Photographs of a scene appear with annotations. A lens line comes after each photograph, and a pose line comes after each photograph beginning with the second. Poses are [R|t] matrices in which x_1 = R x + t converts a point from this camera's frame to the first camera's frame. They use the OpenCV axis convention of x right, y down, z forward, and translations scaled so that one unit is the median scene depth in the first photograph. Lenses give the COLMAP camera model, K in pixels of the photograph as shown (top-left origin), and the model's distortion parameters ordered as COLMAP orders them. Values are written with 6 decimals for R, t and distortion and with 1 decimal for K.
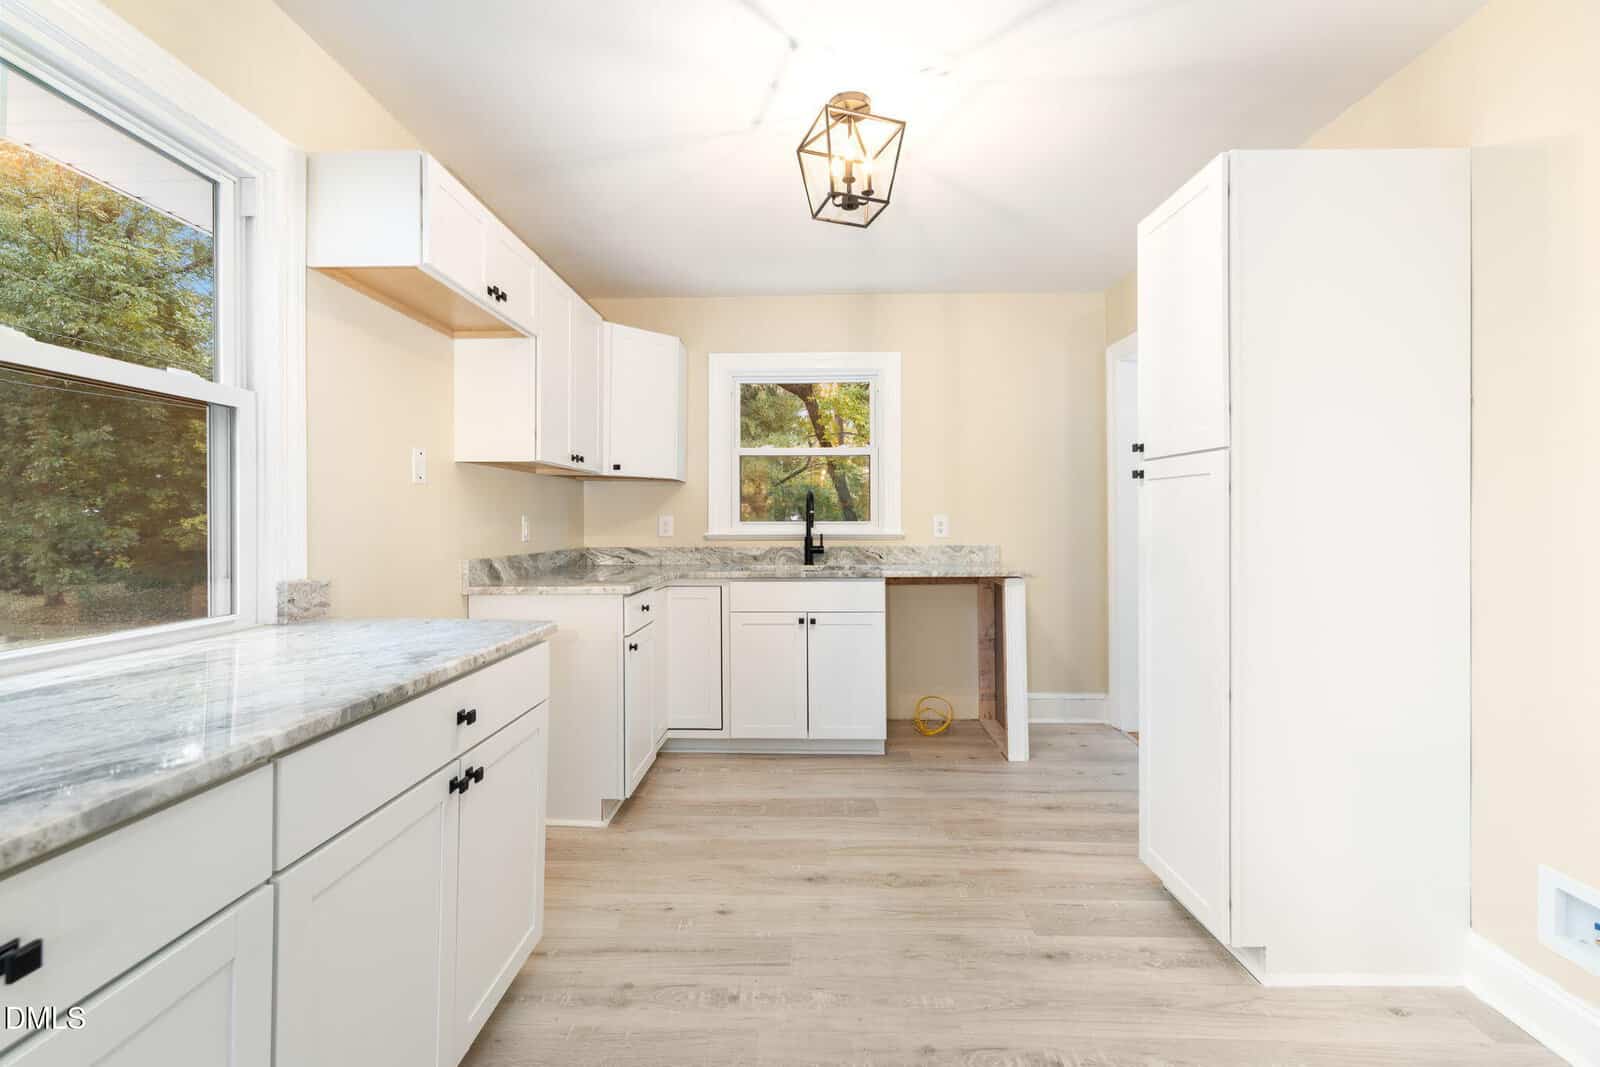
lens RADIAL K [[697.5, 0, 800.0], [0, 697.5, 533.5], [0, 0, 1]] dist [0.000086, -0.000084]
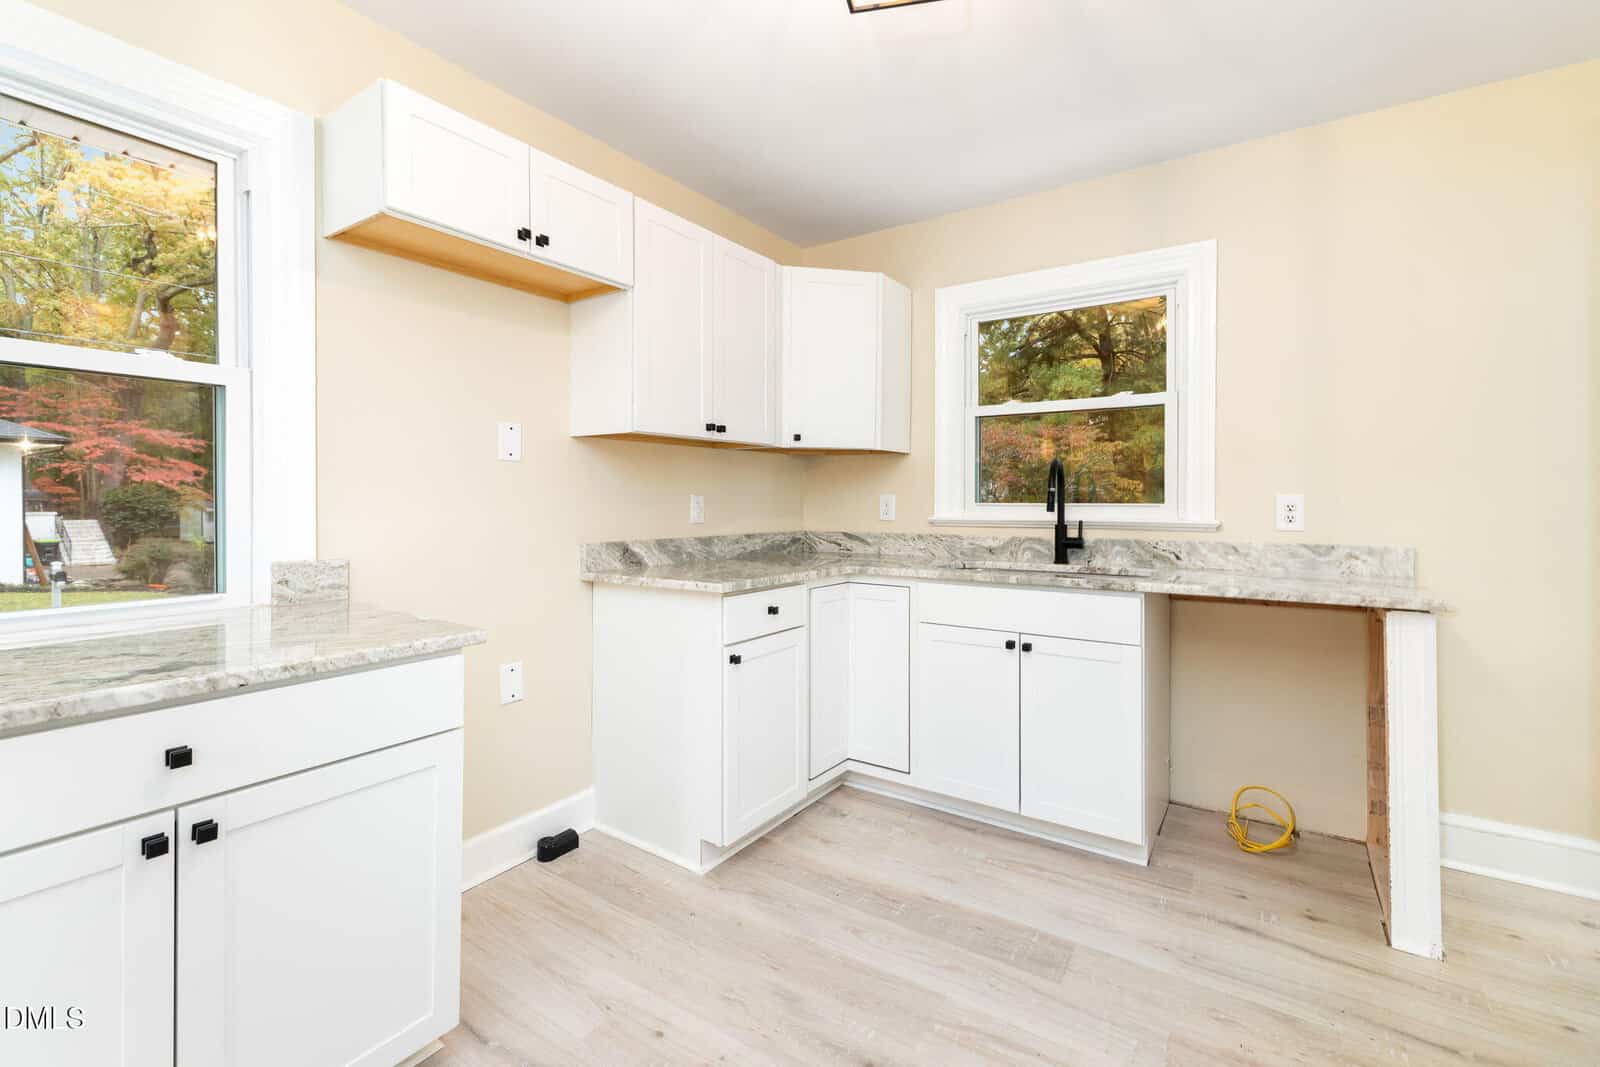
lens RADIAL K [[701.8, 0, 803.8], [0, 701.8, 516.6], [0, 0, 1]] dist [0.000432, -0.000218]
pose [[0.838435, 0.015820, -0.544772, 0.205677], [-0.013506, 0.999875, 0.008251, -0.006240], [0.544834, 0.000440, 0.838544, 0.290176]]
